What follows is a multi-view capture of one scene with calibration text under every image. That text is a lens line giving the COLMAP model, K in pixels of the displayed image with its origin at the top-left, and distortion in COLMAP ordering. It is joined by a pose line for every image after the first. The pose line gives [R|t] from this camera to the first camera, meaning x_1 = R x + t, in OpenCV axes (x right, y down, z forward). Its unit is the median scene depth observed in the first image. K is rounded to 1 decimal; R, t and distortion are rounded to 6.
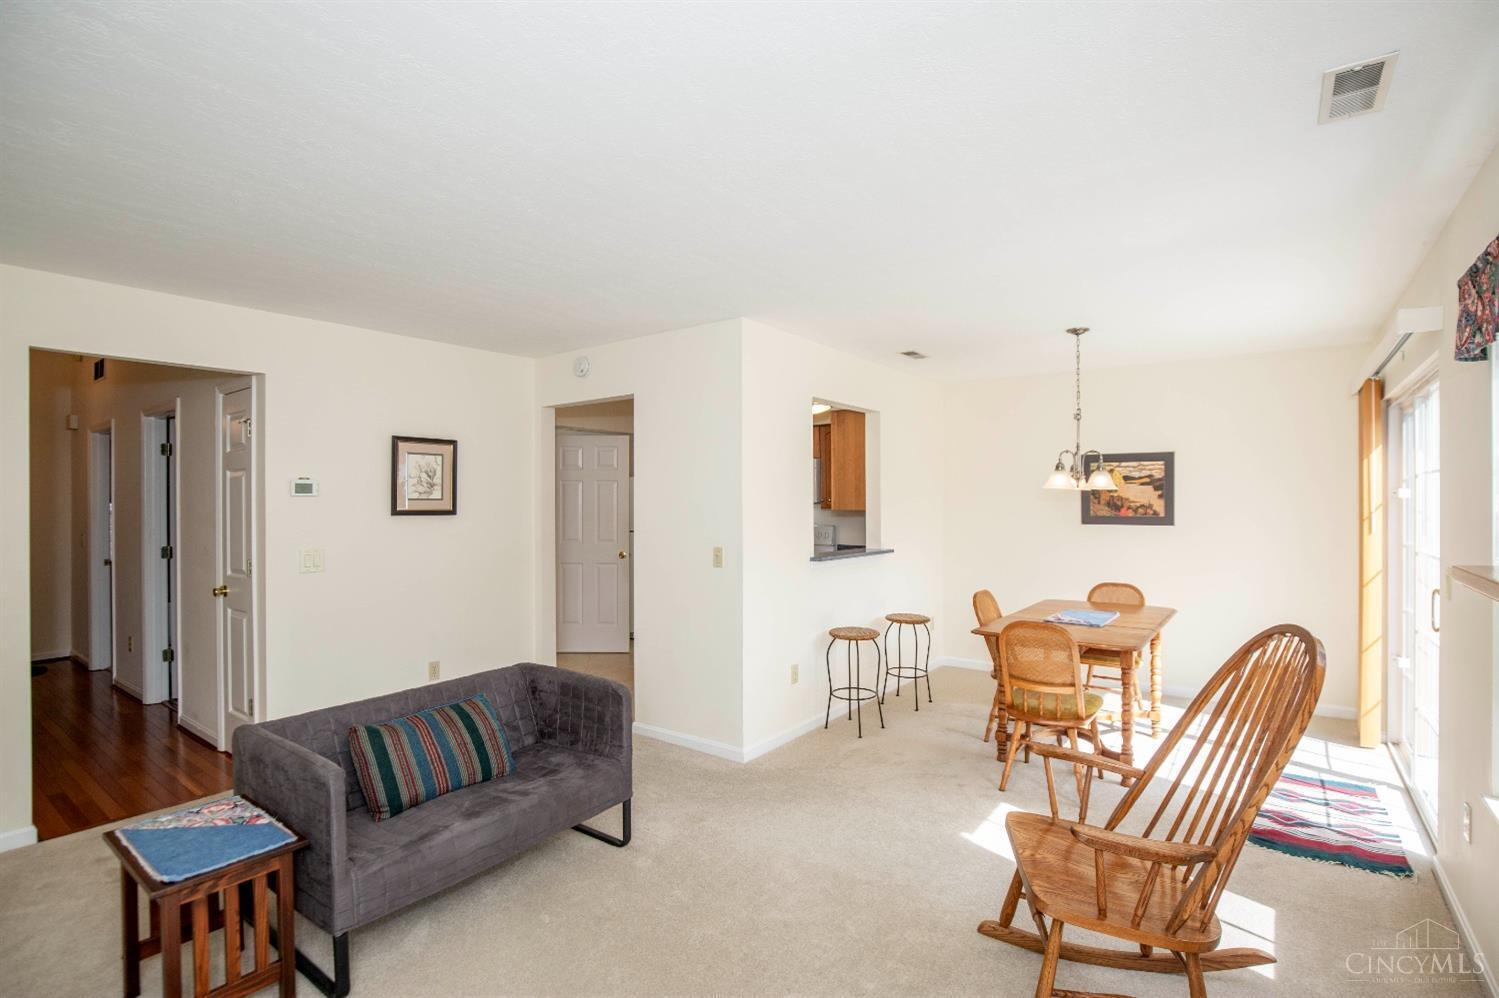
lens RADIAL K [[718.9, 0, 749.7], [0, 718.9, 504.8], [0, 0, 1]] dist [-0.015693, 0.001447]
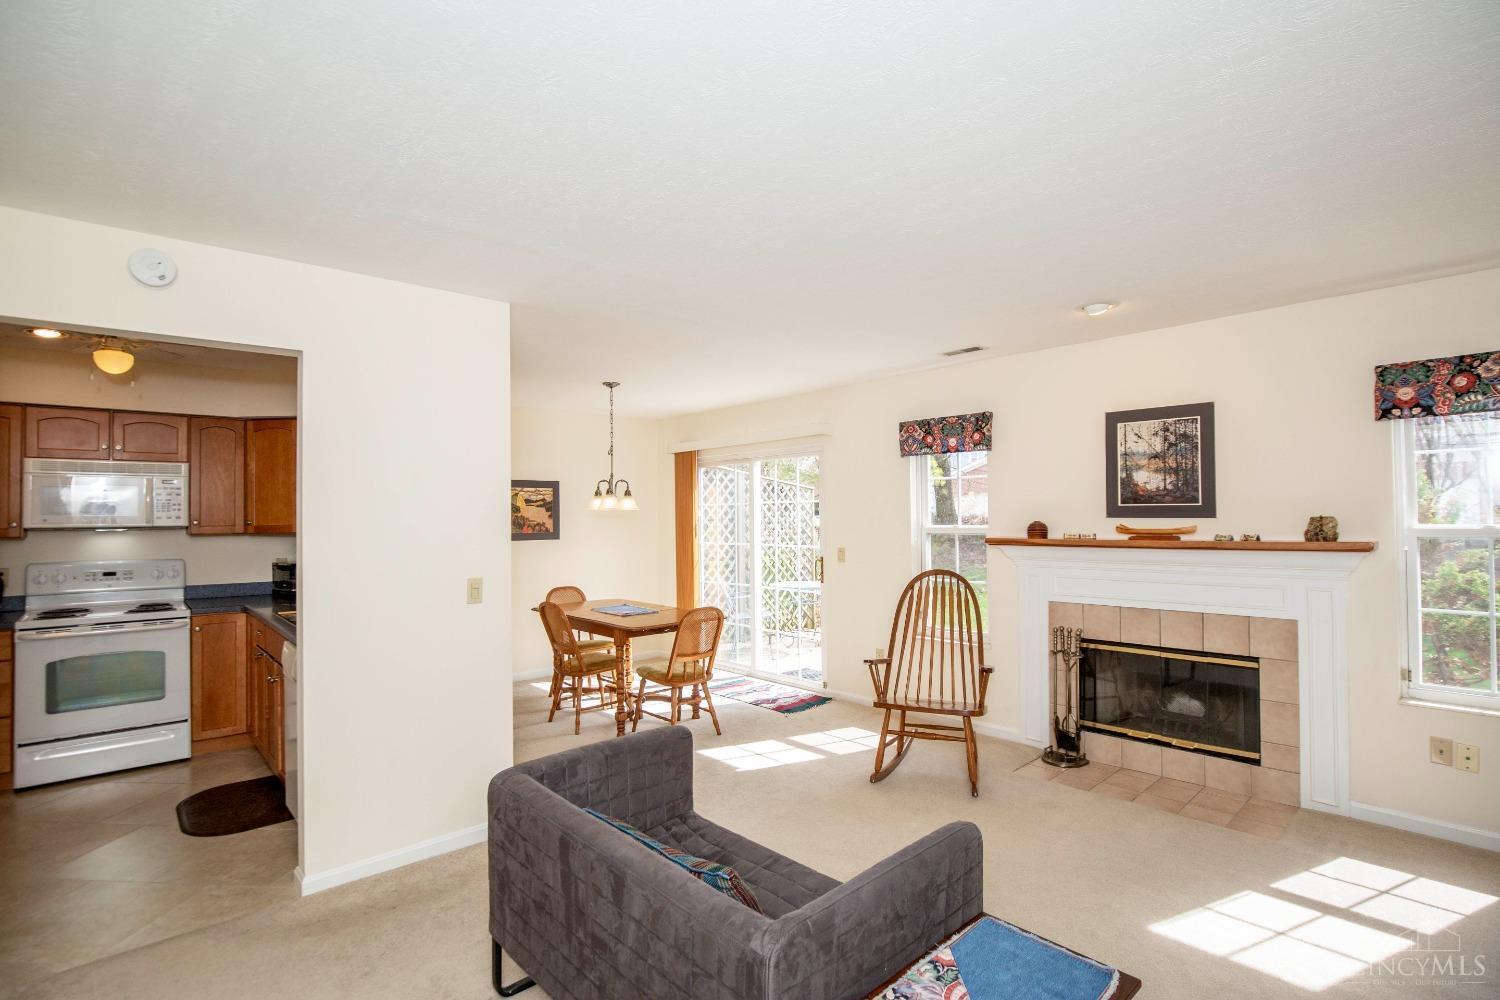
lens RADIAL K [[719.4, 0, 750.2], [0, 719.4, 505.8], [0, 0, 1]] dist [-0.015693, 0.001447]
pose [[0.186054, 0.015424, 0.982418, -0.732060], [0.016595, 0.999685, -0.018838, -0.000736], [-0.982399, 0.019808, 0.185740, 0.526700]]
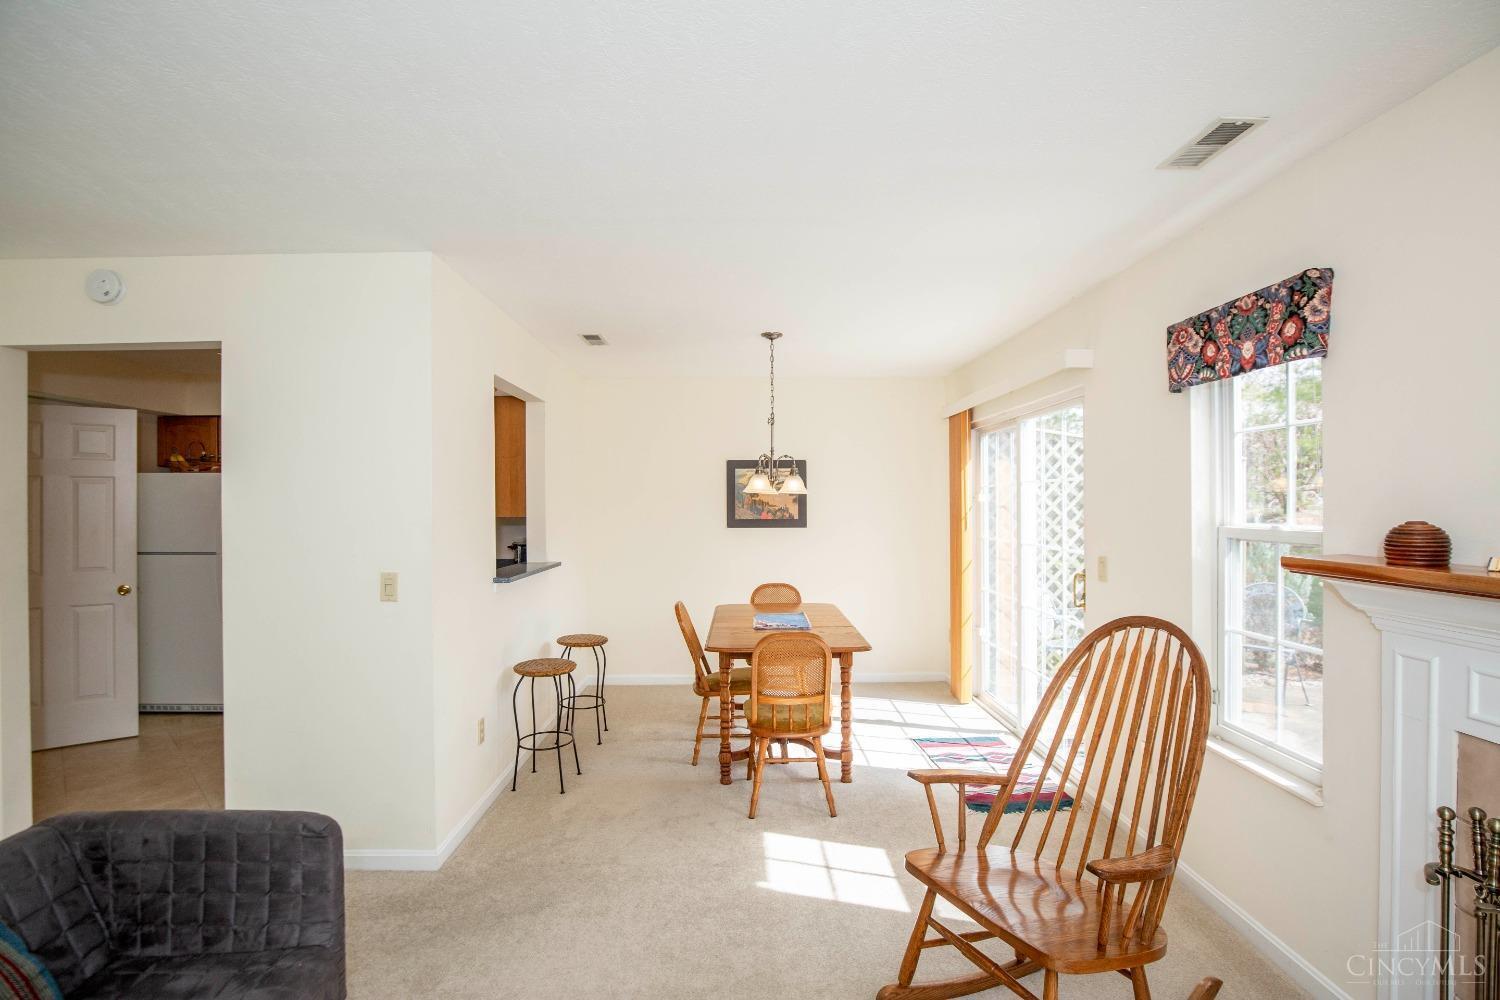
lens RADIAL K [[715.9, 0, 740.0], [0, 715.9, 503.6], [0, 0, 1]] dist [-0.028812, 0.008561]
pose [[0.798478, -0.002463, 0.602019, -0.180091], [0.007709, 0.999951, -0.006134, -0.001689], [-0.601975, 0.009539, 0.798458, 0.227679]]
